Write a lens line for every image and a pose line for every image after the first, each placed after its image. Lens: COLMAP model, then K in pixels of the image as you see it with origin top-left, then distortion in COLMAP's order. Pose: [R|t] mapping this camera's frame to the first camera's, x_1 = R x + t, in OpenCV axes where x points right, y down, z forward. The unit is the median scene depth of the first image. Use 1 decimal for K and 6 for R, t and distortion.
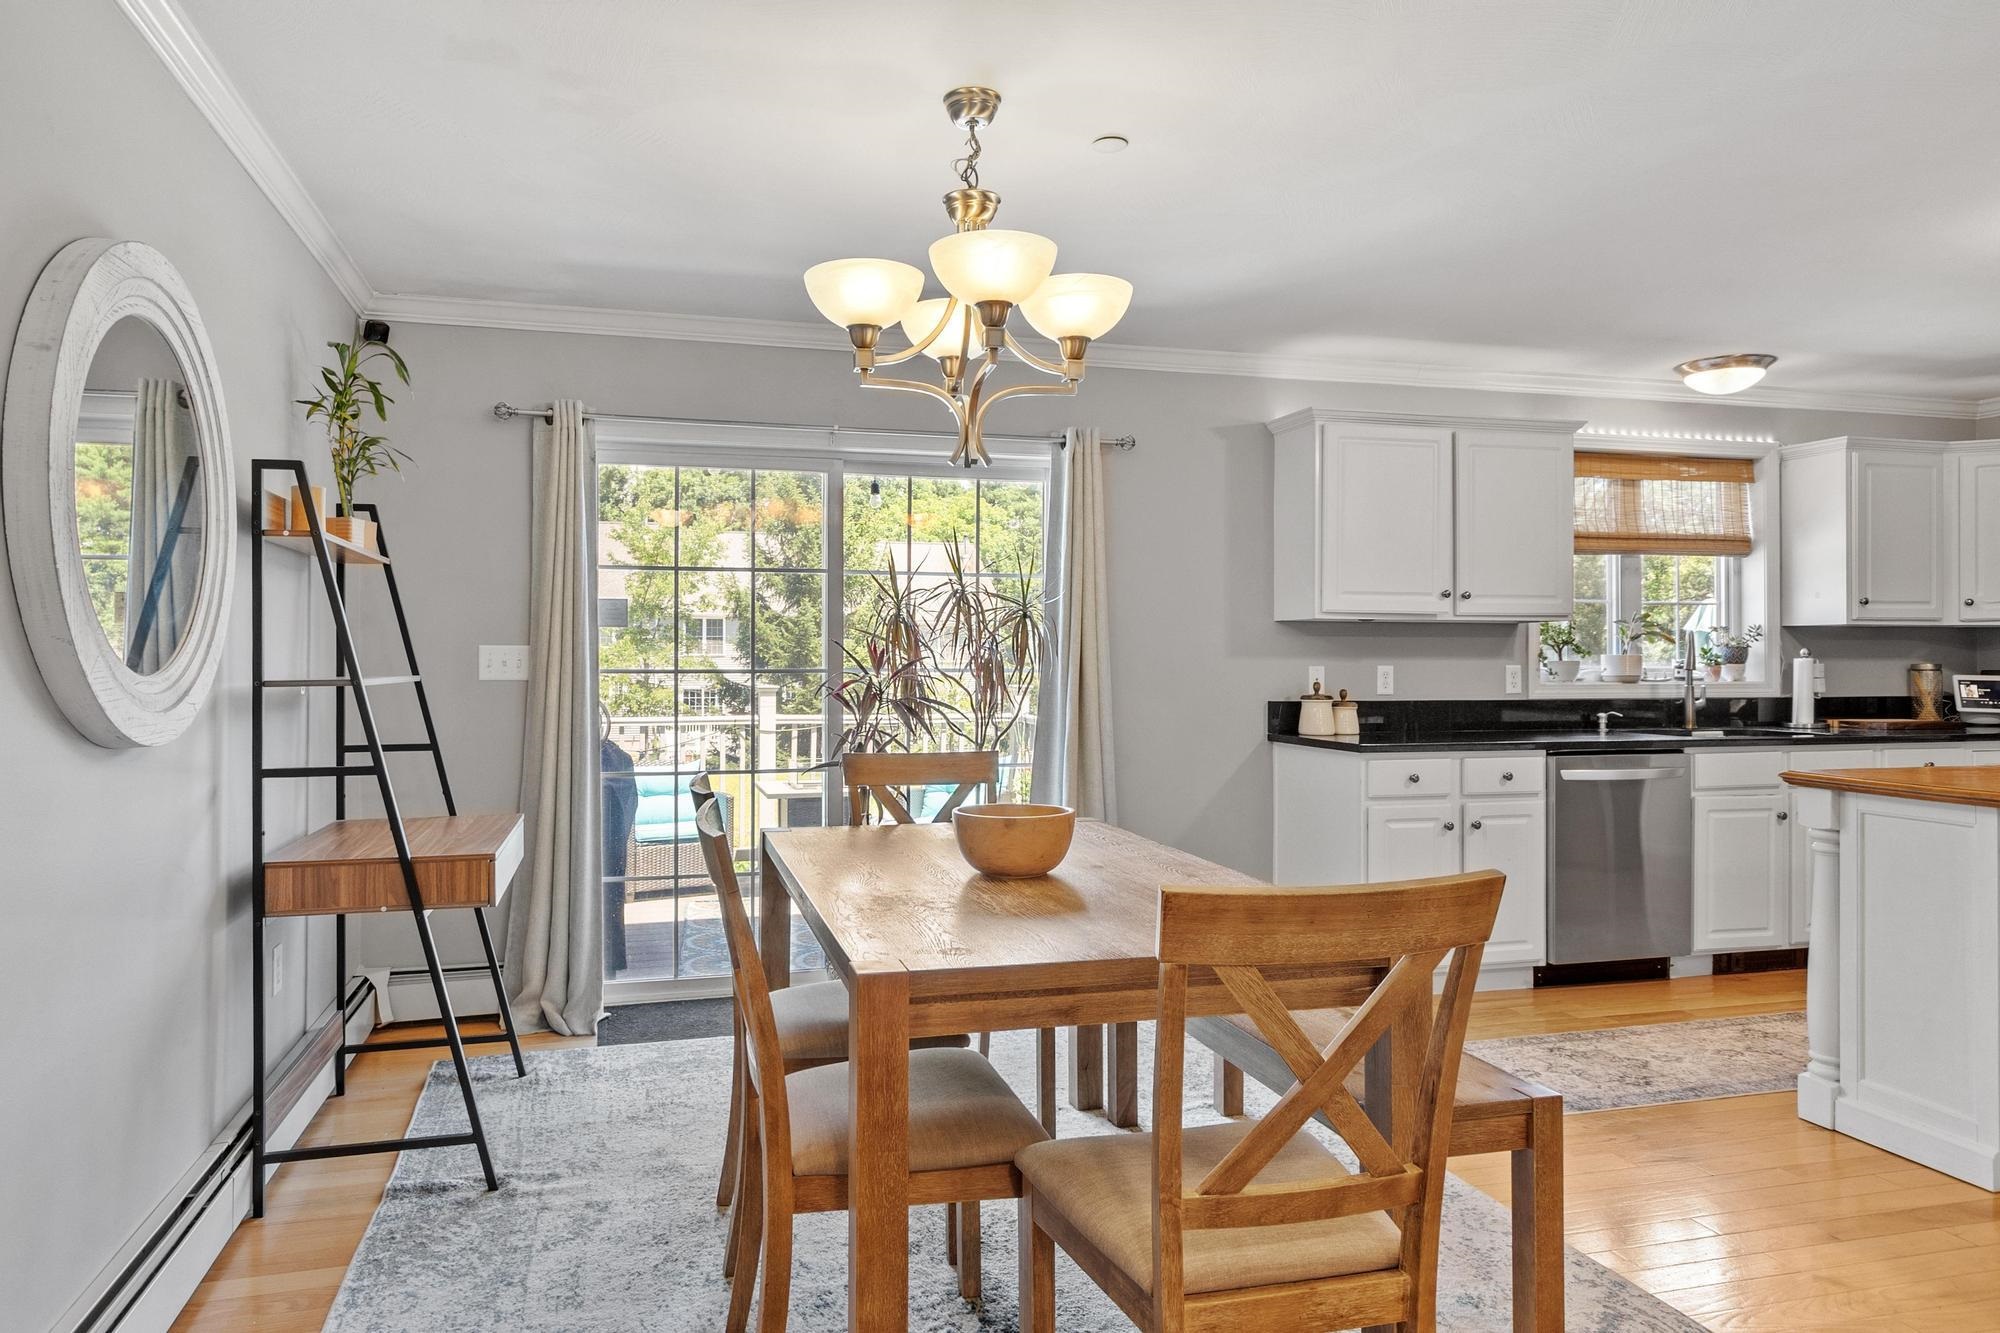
lens RADIAL K [[1235.8, 0, 938.7], [0, 1235.8, 656.2], [0, 0, 1]] dist [0.015307, -0.006556]
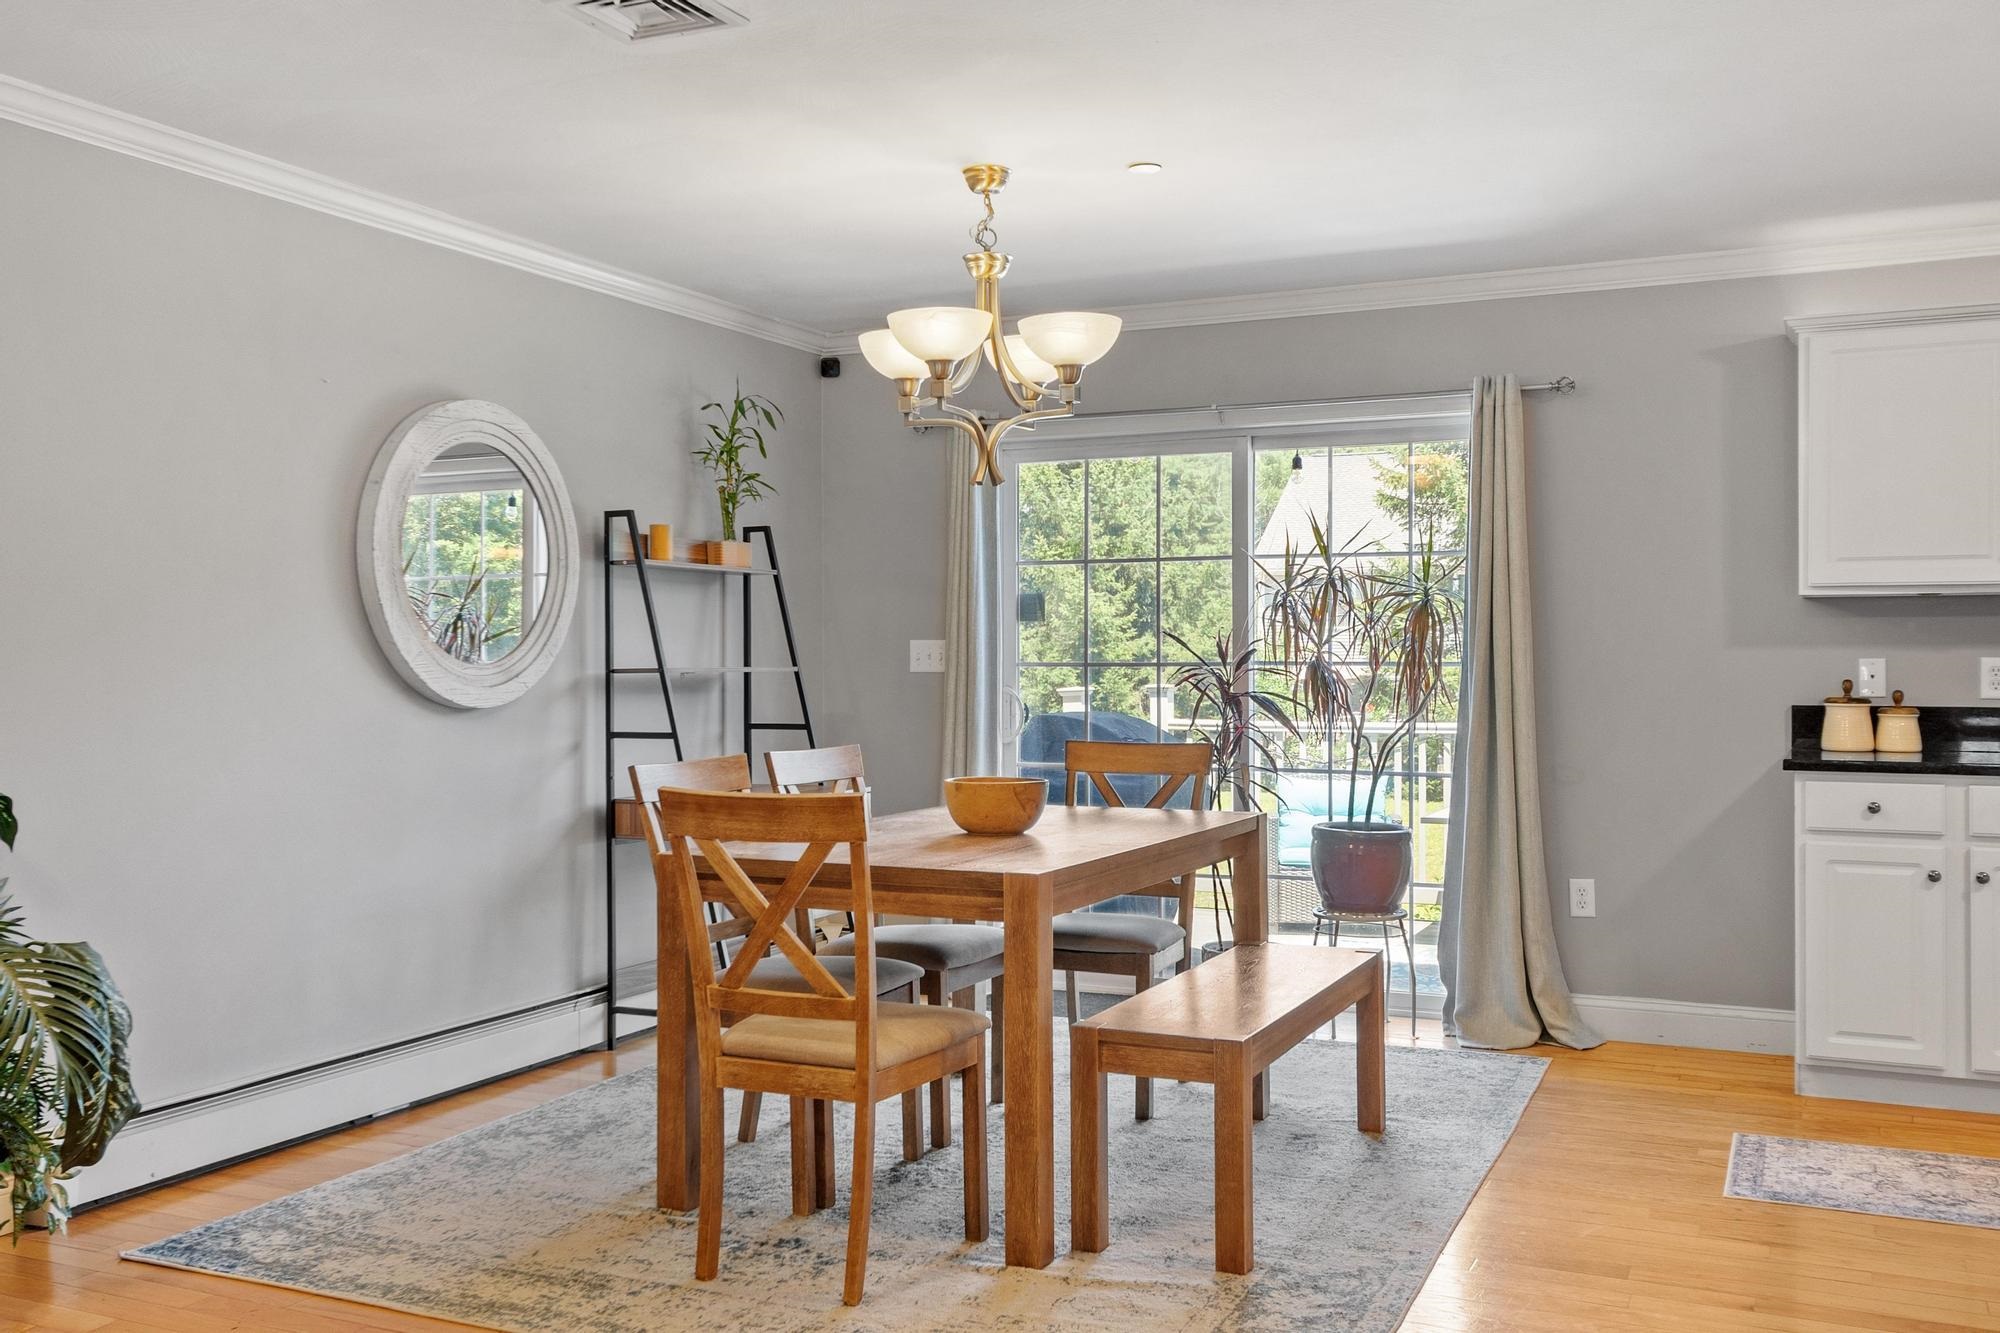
lens RADIAL K [[1855.4, 0, 947.7], [0, 1855.4, 646.6], [0, 0, 1]] dist [0.016654, -0.021096]
pose [[0.761815, -0.005806, -0.647768, 0.653663], [0.005194, 0.999982, -0.002855, 0.001539], [0.647774, -0.001190, 0.761832, -0.207756]]
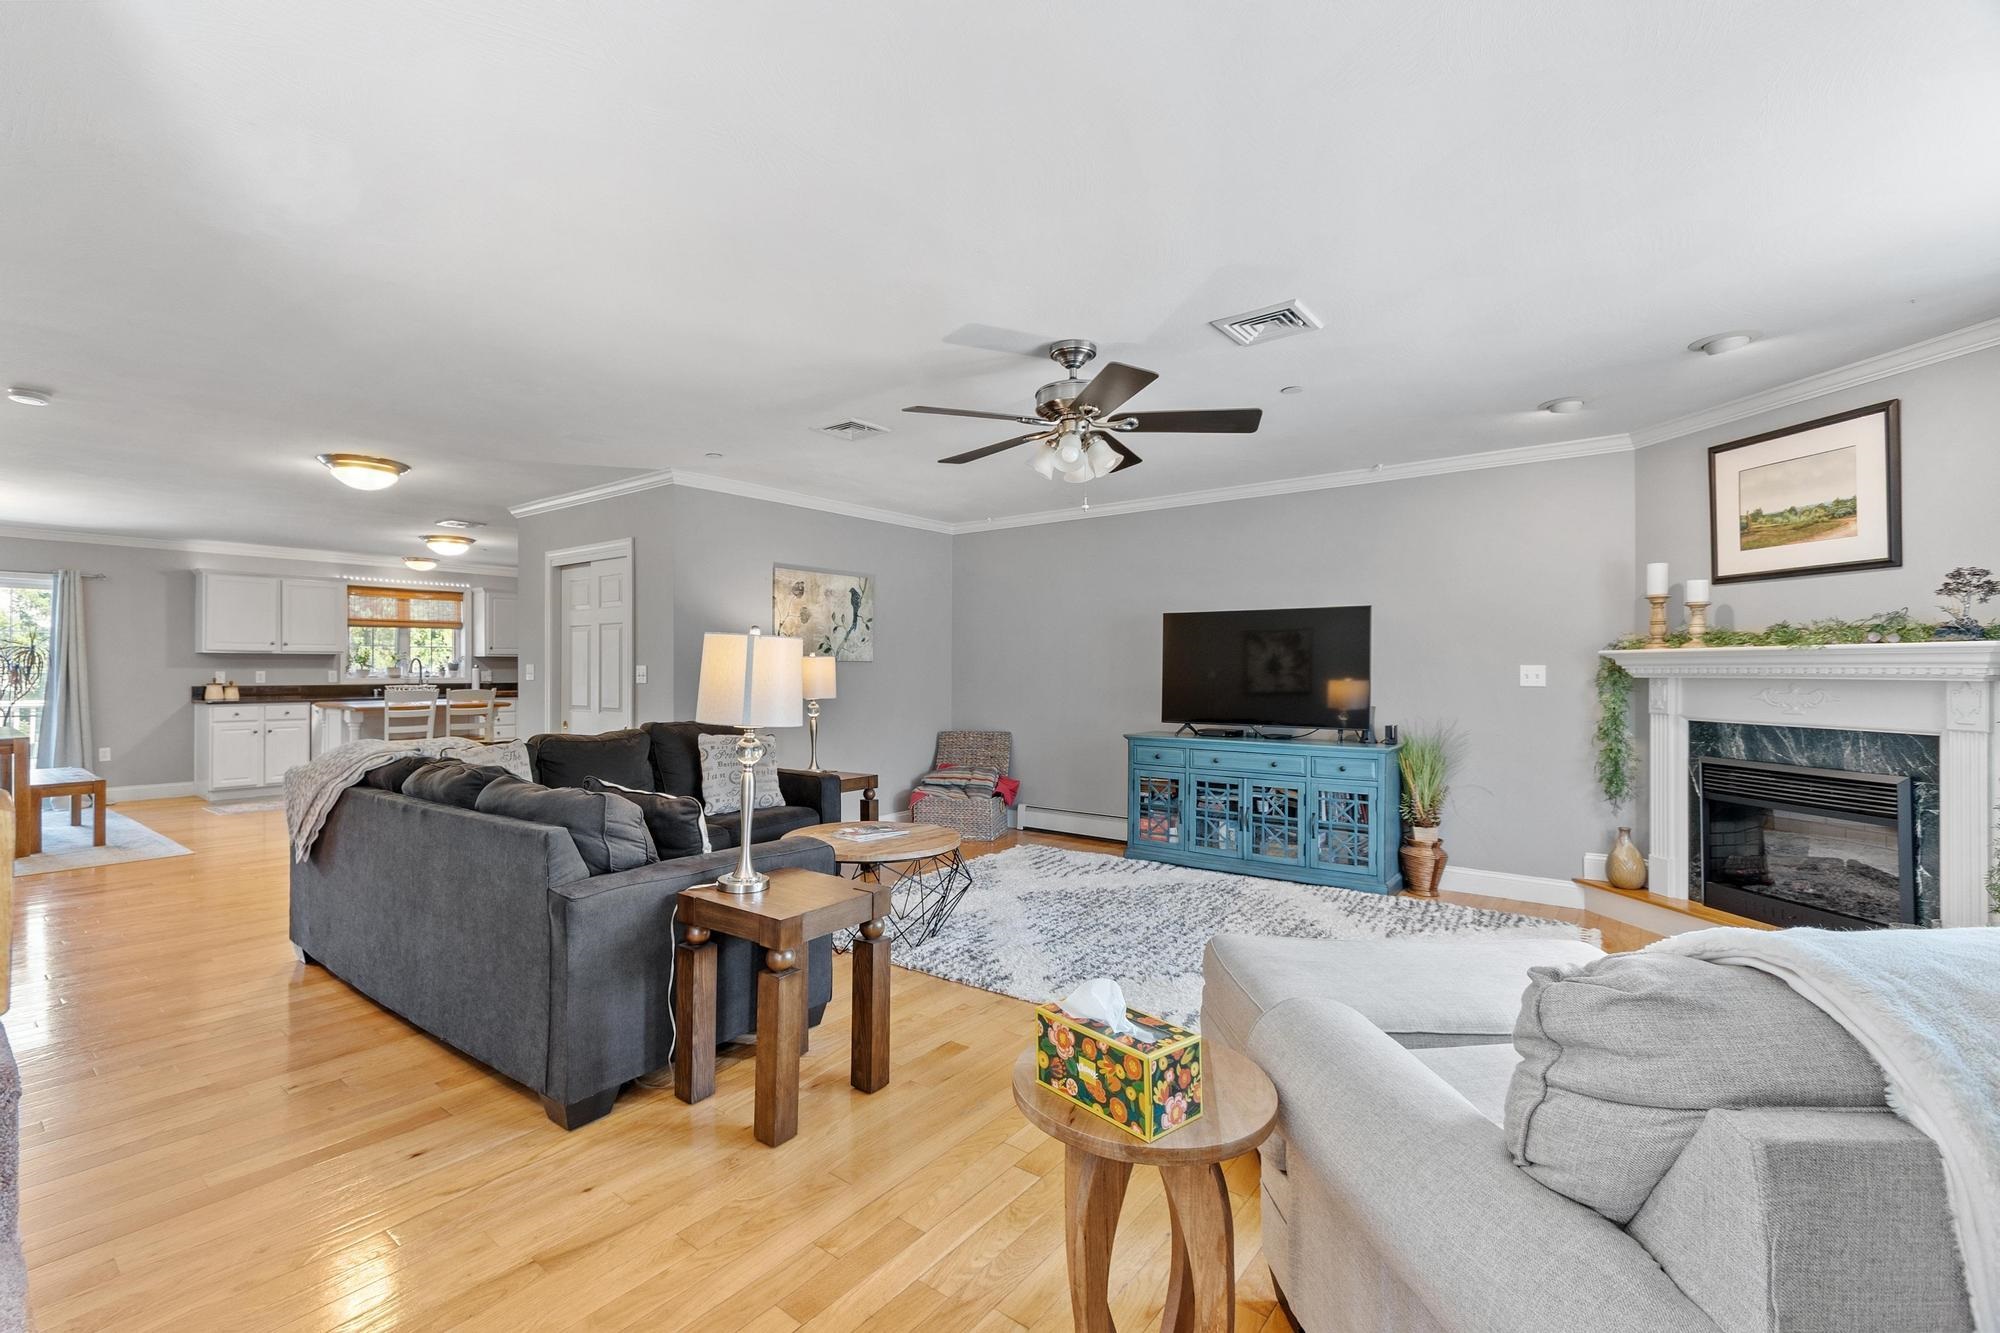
lens RADIAL K [[879.9, 0, 954.5], [0, 879.9, 668.4], [0, 0, 1]] dist [0.003103, -0.000483]
pose [[0.810014, 0.002705, 0.586404, 0.496665], [-0.003615, 0.999993, 0.000380, -0.004014], [-0.586399, -0.002428, 0.810018, -1.346789]]
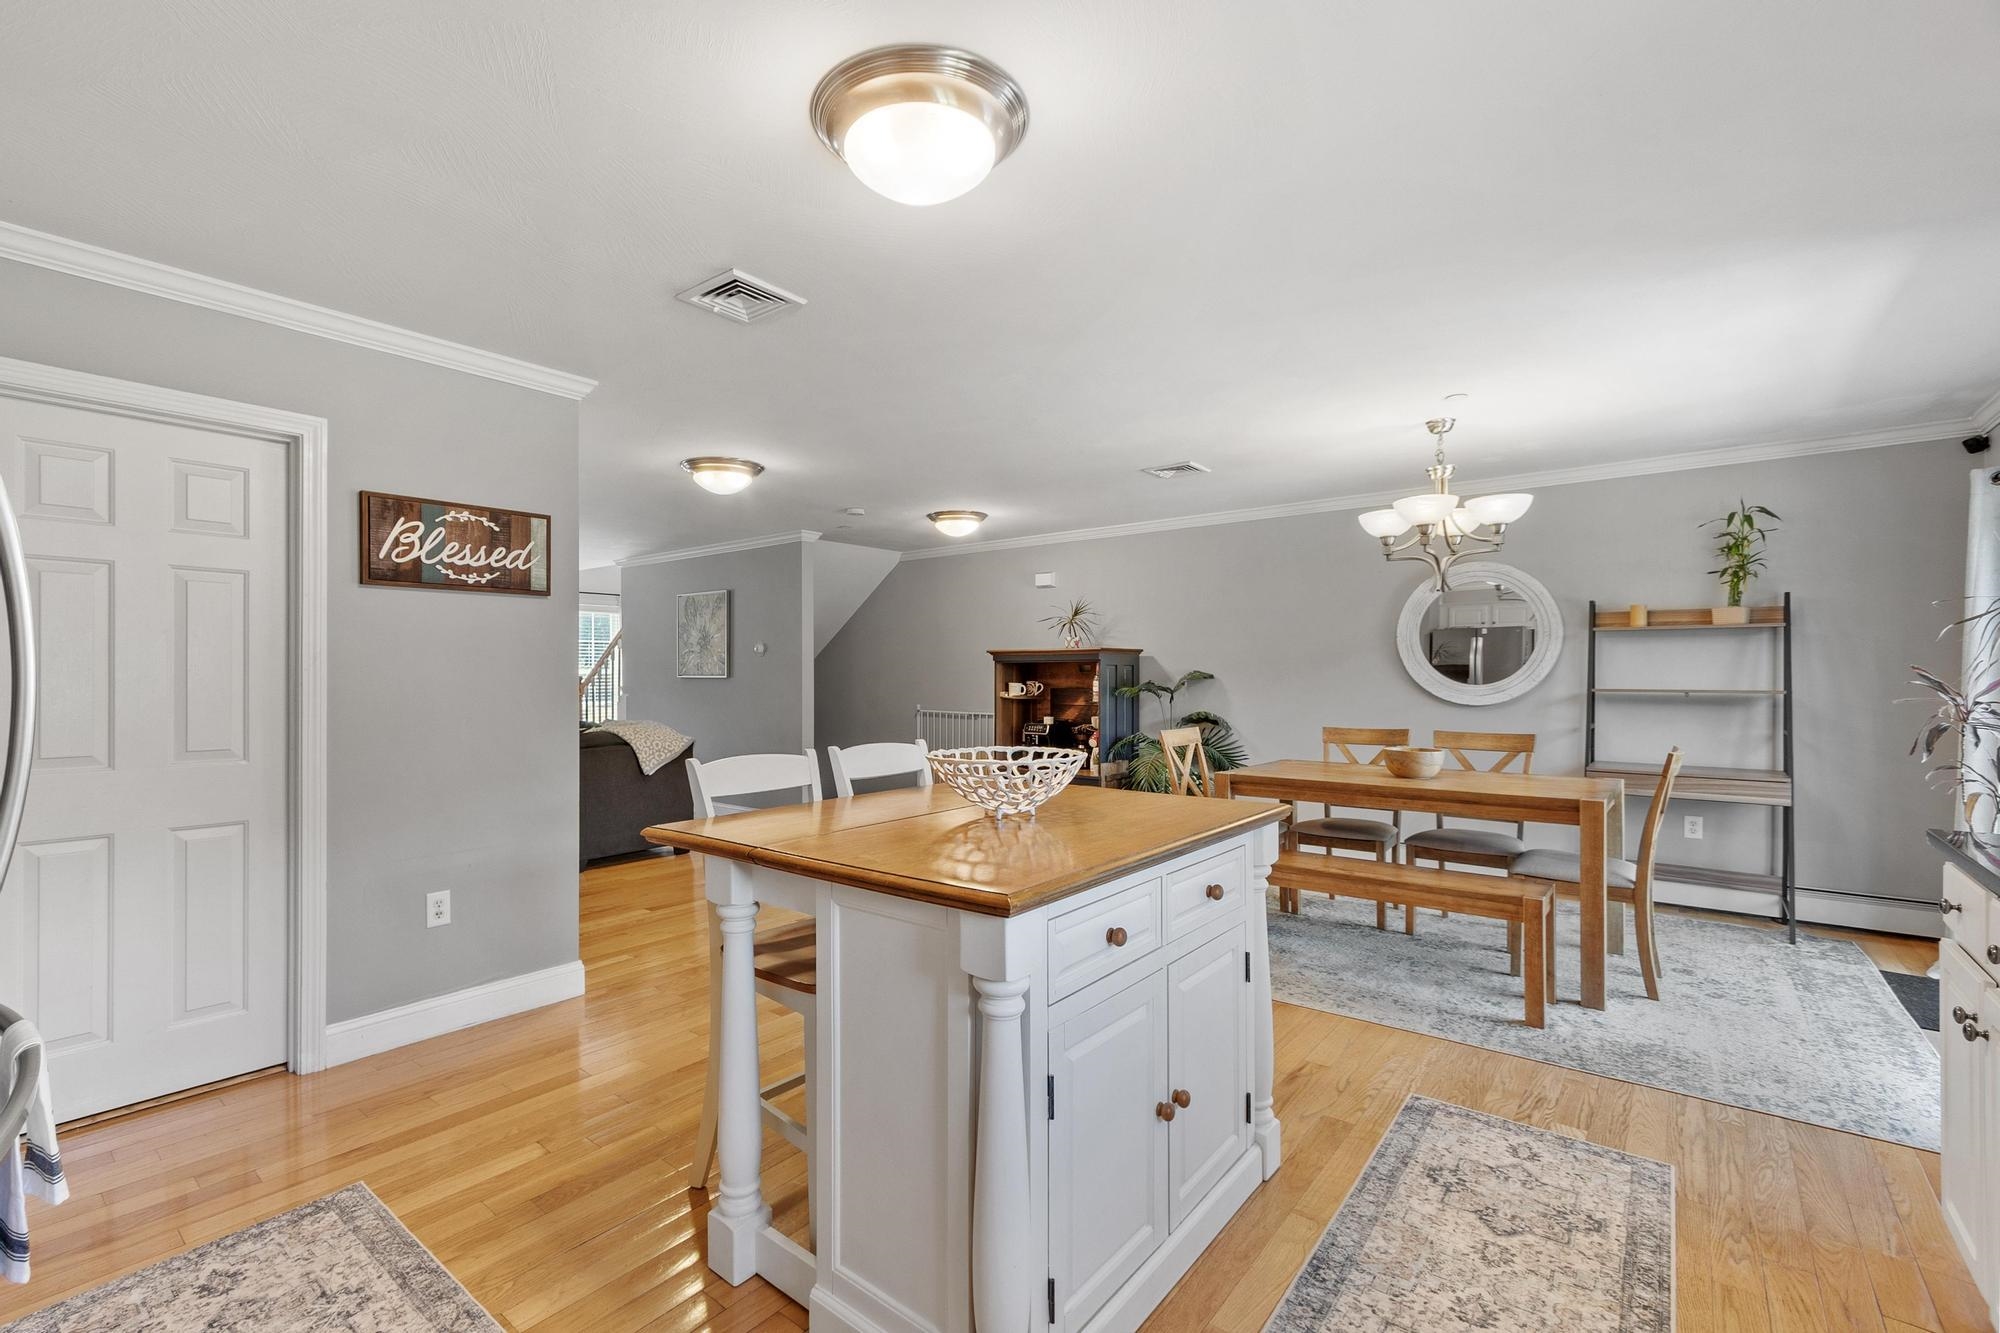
lens RADIAL K [[879.9, 0, 947.6], [0, 879.9, 669.3], [0, 0, 1]] dist [0.003103, -0.000483]
pose [[-0.812629, -0.004317, -0.582765, 0.937449], [0.000143, 0.999971, -0.007606, -0.006207], [0.582781, -0.006264, -0.812605, 1.013668]]
